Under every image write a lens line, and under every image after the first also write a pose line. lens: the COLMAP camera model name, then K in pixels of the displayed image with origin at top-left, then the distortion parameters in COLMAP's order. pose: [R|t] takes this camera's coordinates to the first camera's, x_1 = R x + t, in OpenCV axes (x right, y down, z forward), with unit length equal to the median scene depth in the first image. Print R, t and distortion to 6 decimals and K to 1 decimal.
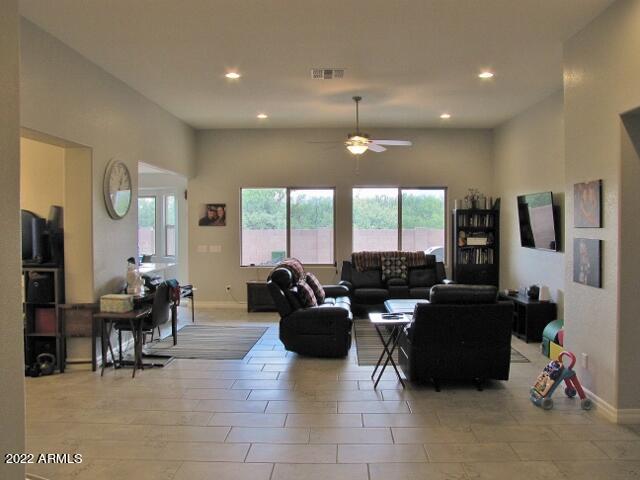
lens RADIAL K [[533.9, 0, 330.6], [0, 533.9, 230.8], [0, 0, 1]] dist [-0.175476, 0.160833]
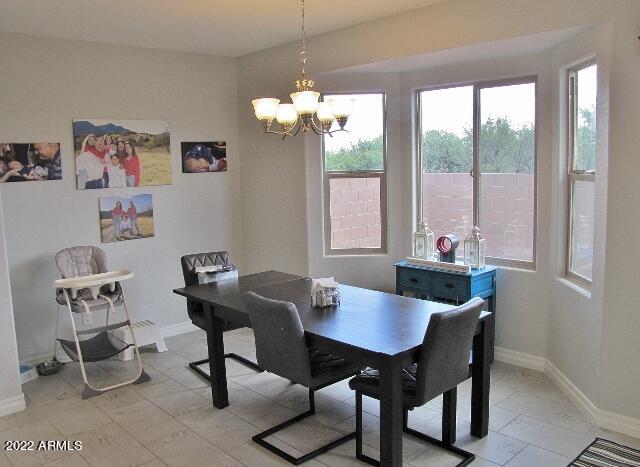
lens RADIAL K [[533.9, 0, 320.3], [0, 533.9, 236.5], [0, 0, 1]] dist [-0.175476, 0.160833]
pose [[0.672100, 0.077568, -0.736386, -0.256441], [0.015970, 0.992748, 0.119147, -0.014232], [0.740288, -0.091839, 0.665987, 0.943843]]
